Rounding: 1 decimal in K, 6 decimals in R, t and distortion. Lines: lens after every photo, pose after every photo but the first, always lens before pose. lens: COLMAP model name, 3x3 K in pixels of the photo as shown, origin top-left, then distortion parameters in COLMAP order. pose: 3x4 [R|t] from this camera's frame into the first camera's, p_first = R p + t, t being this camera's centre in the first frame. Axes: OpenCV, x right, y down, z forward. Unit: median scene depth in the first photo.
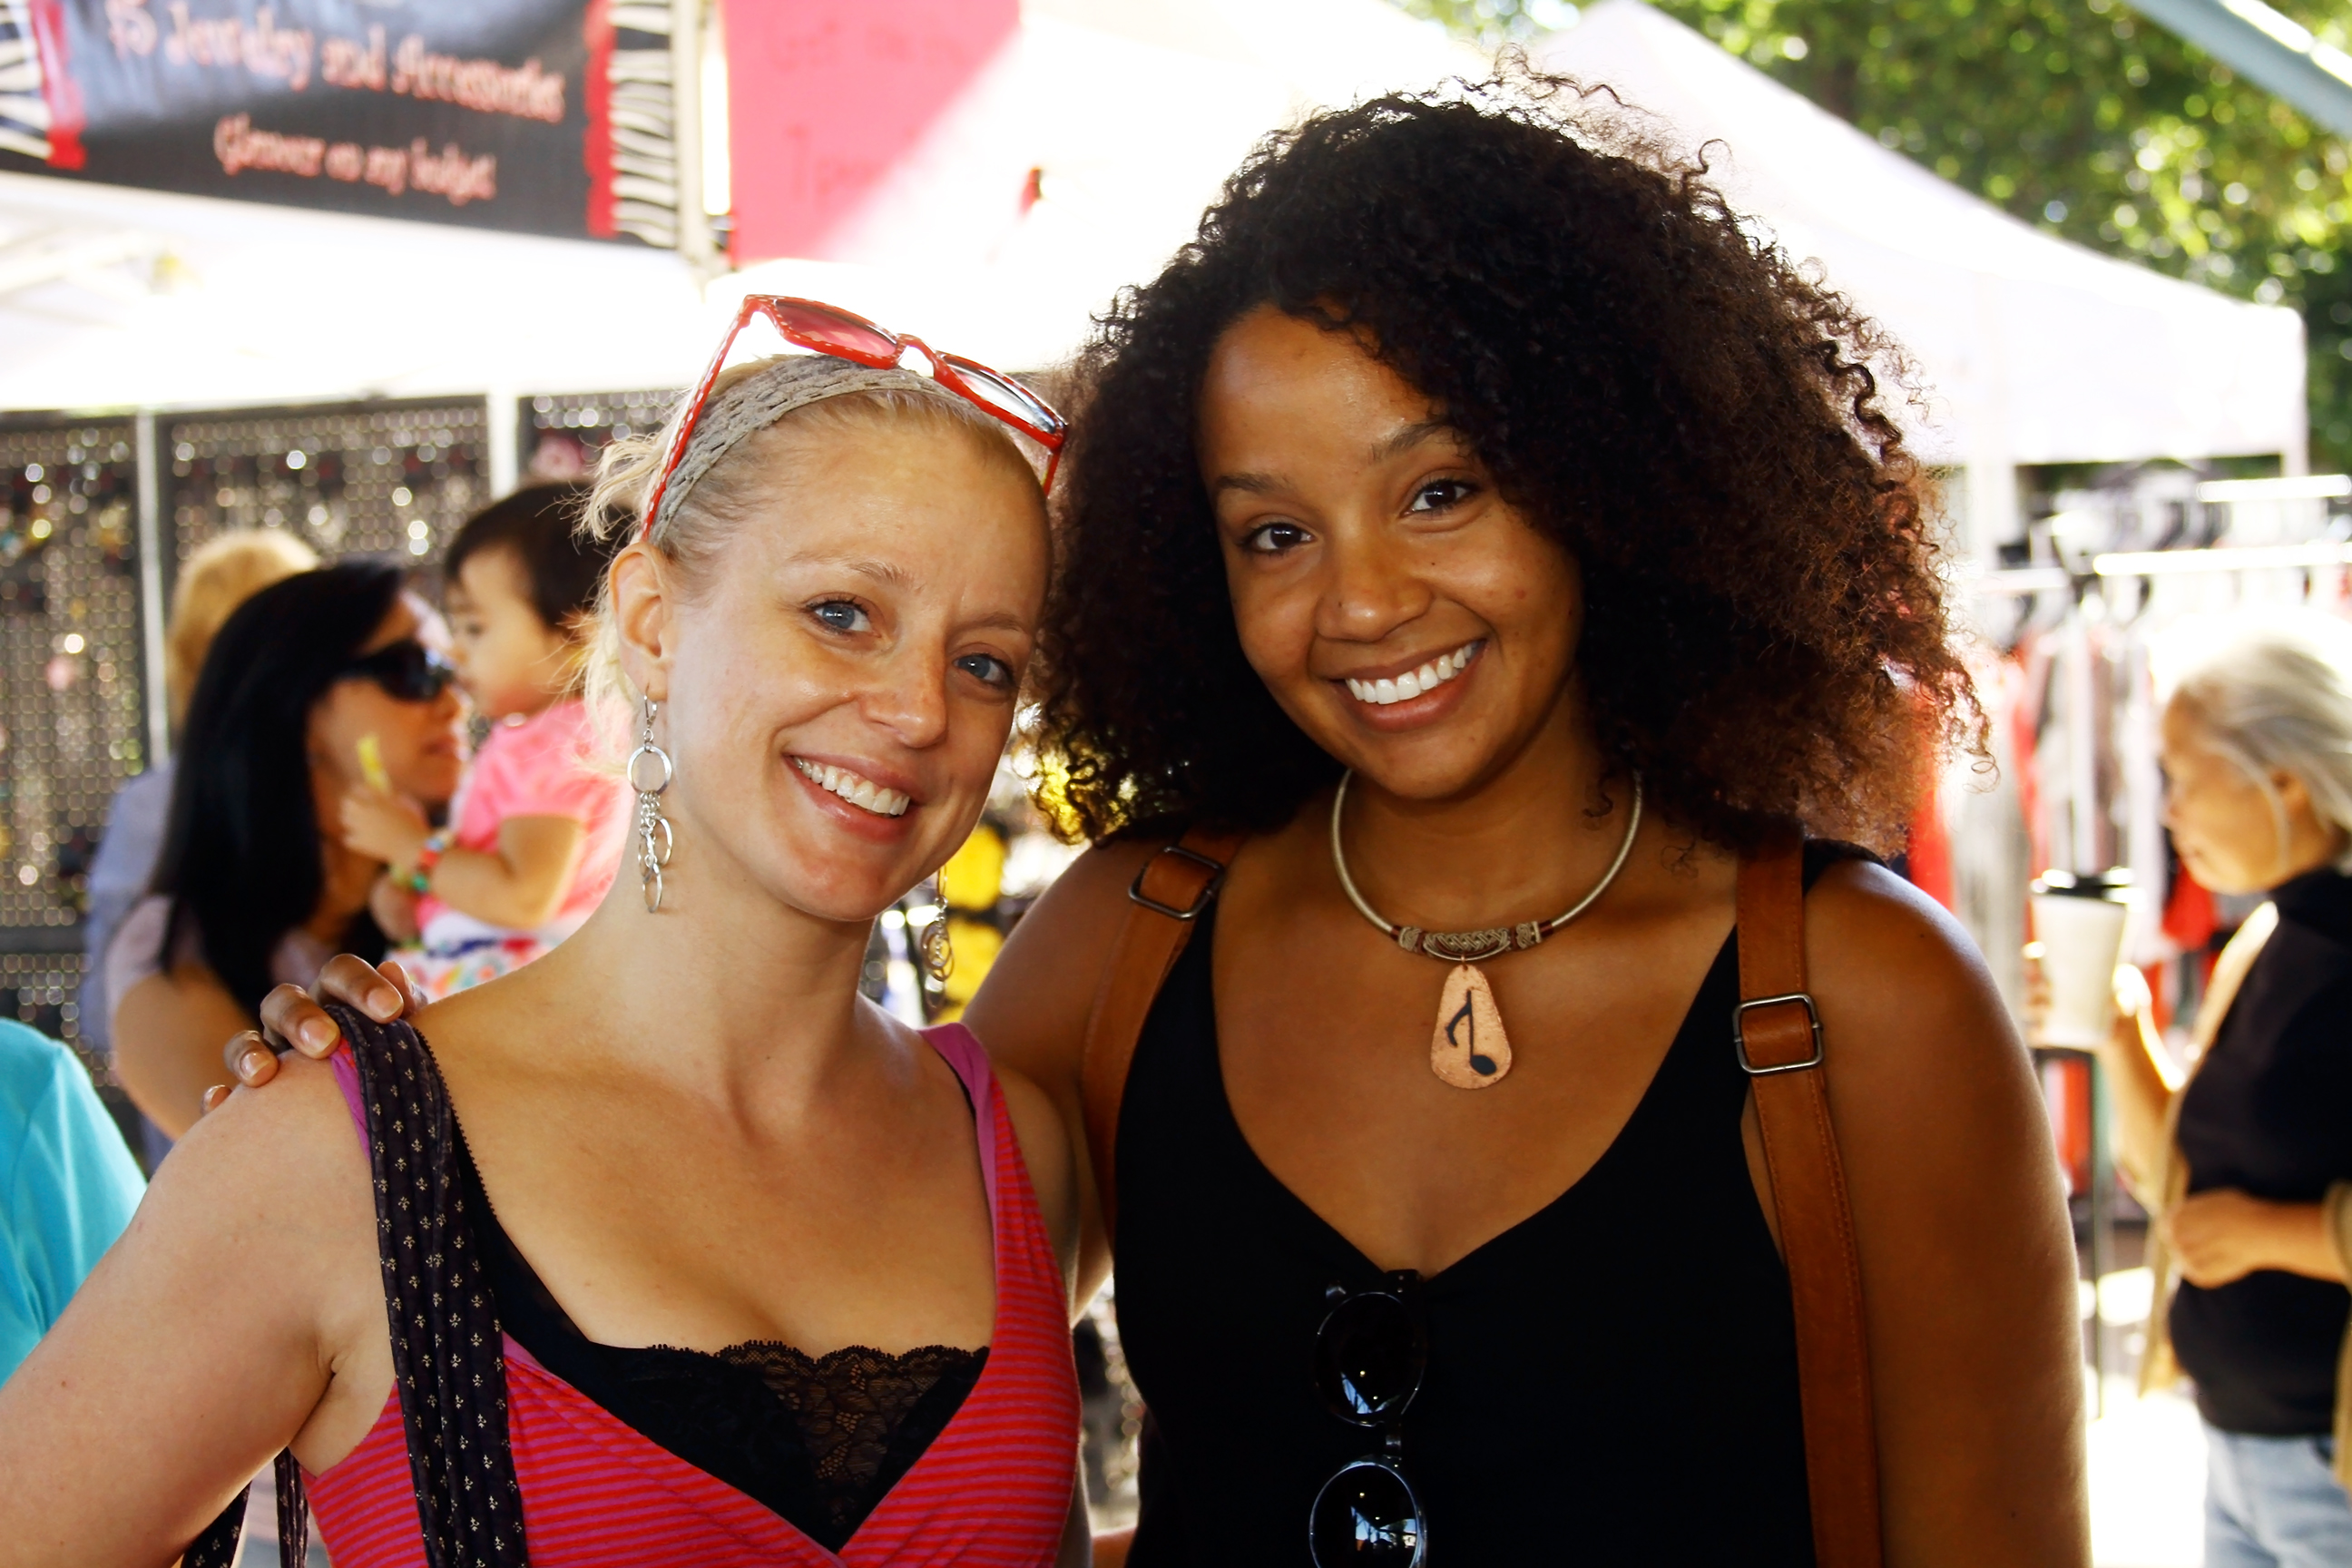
lens RADIAL K [[5459.0, 0, 1176.1], [0, 5459.0, 785.8], [0, 0, 1]] dist [0.060760, 0.000000]
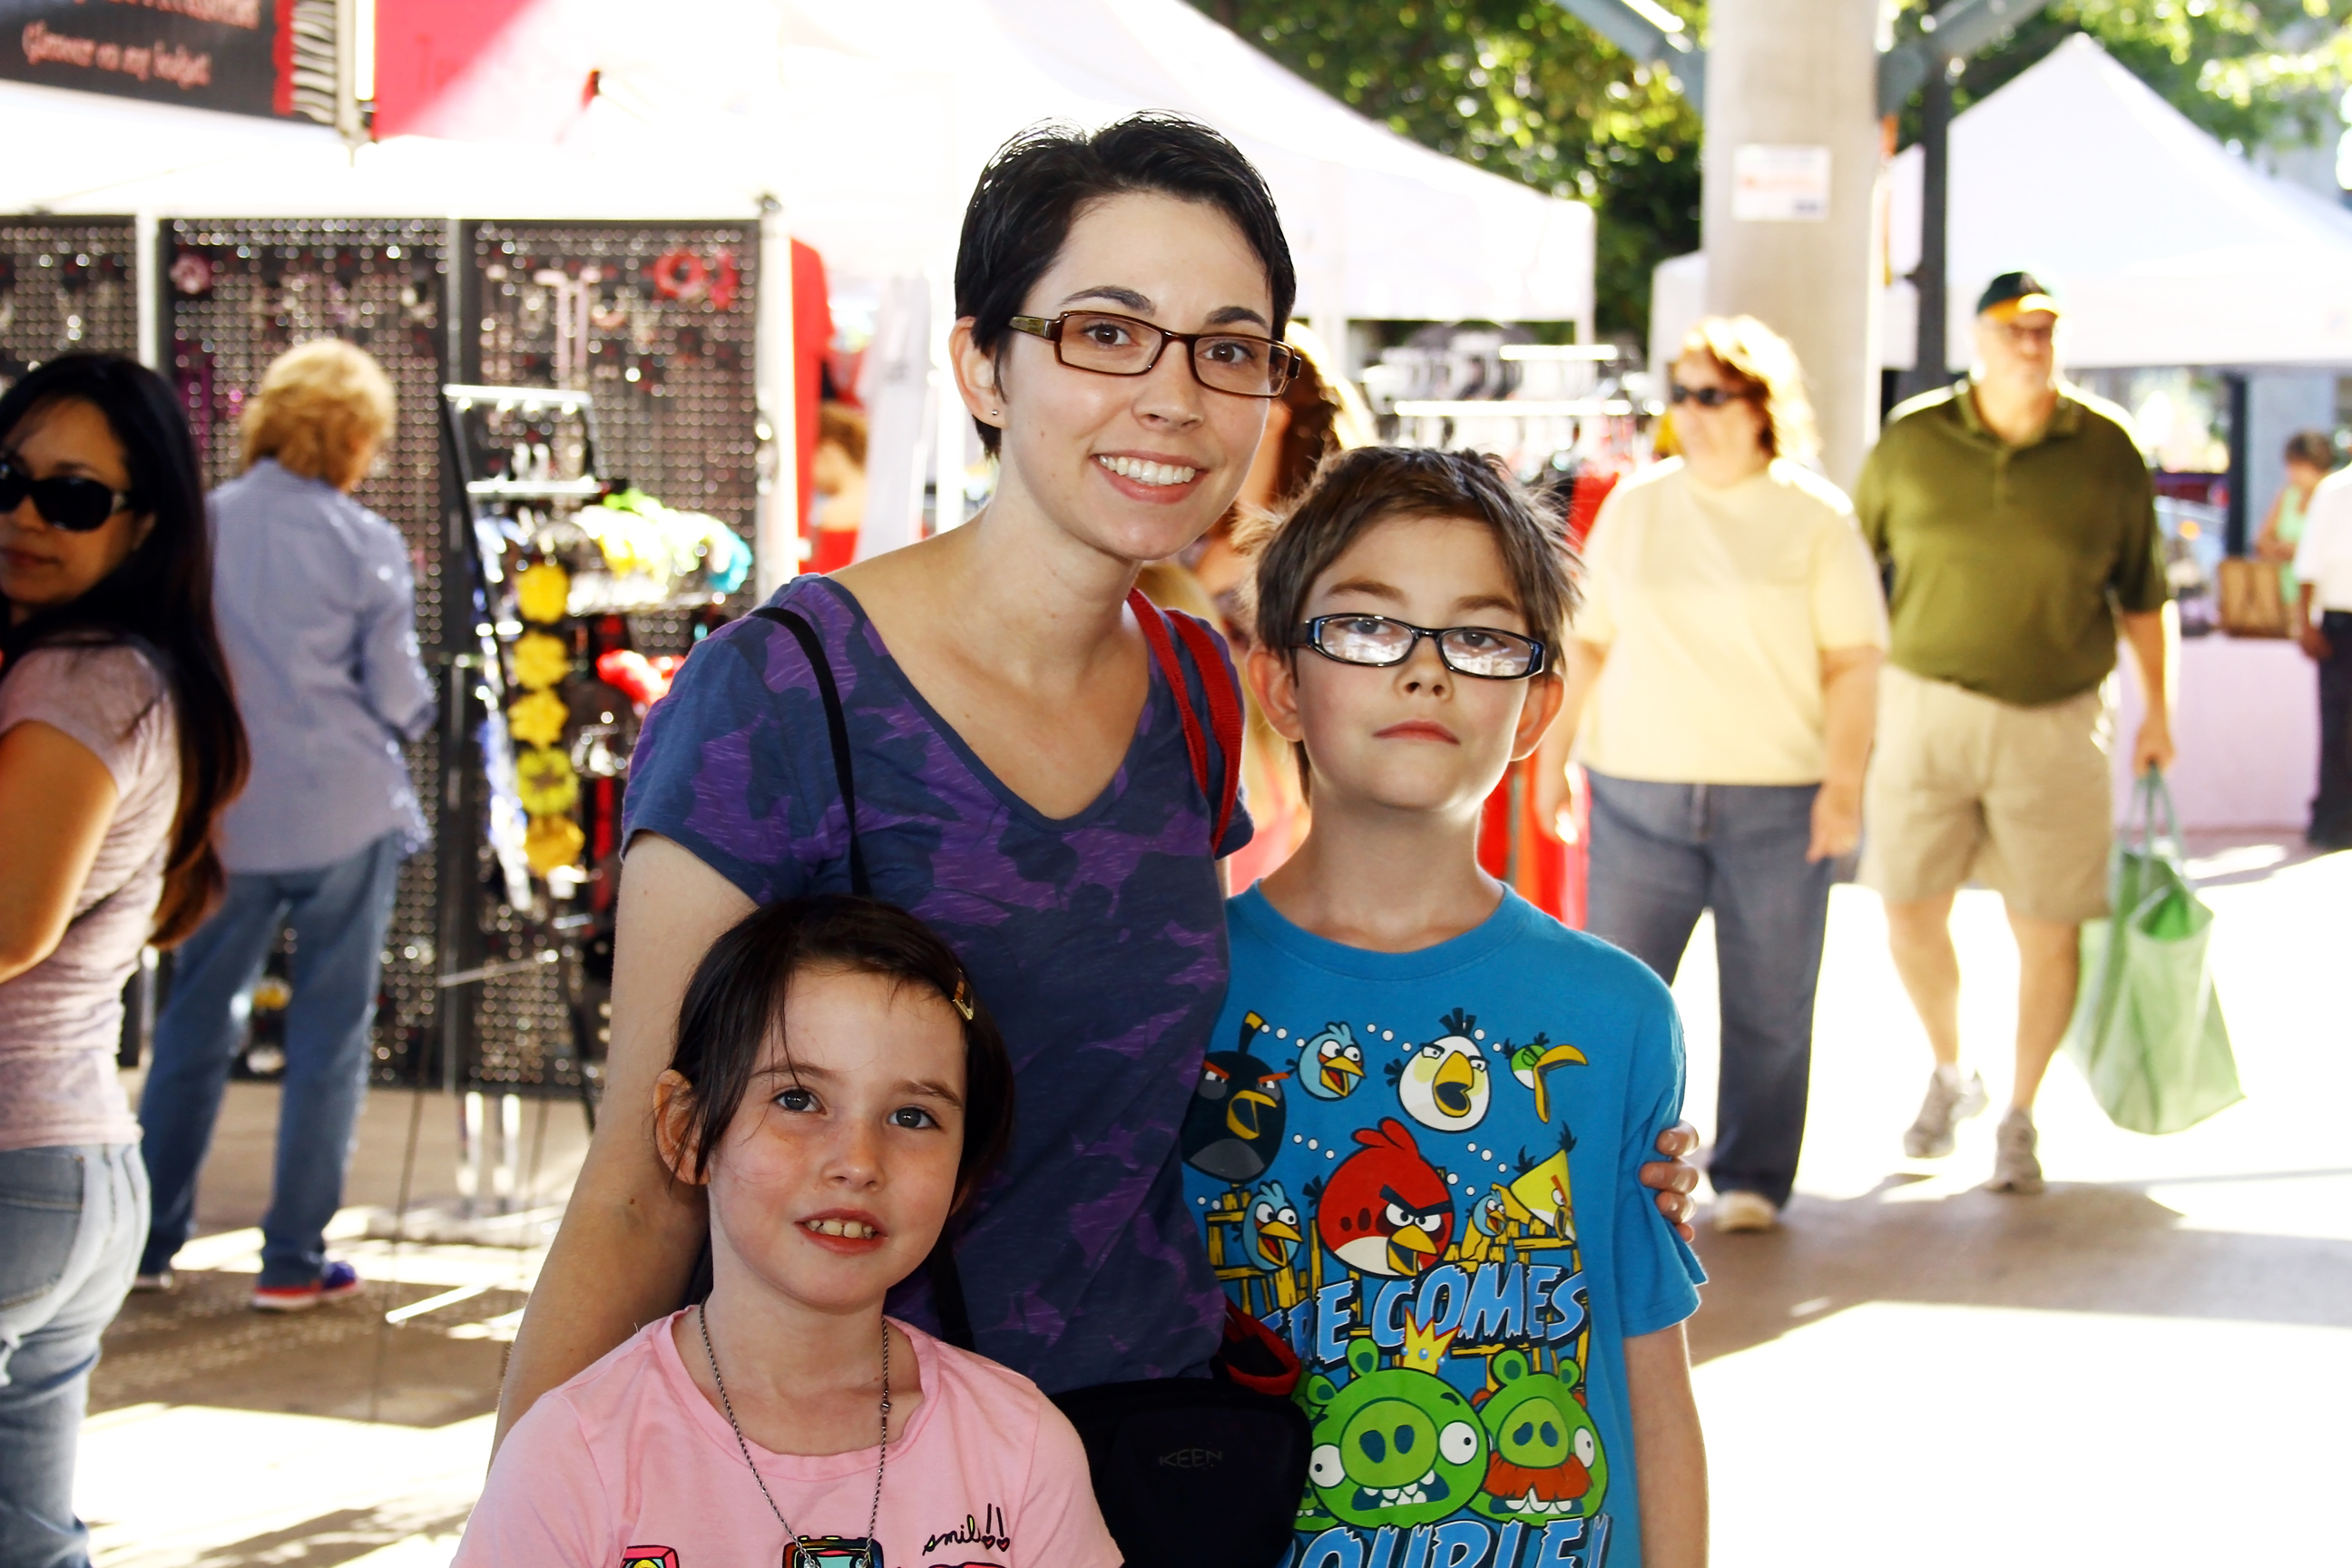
lens RADIAL K [[5121.9, 0, 1177.8], [0, 5121.9, 784.4], [0, 0, 1]] dist [-0.035820, 0.000000]
pose [[0.992728, 0.037106, 0.114521, -0.017785], [-0.041470, 0.998492, 0.035961, 0.007068], [-0.113014, -0.040449, 0.992770, -0.205835]]
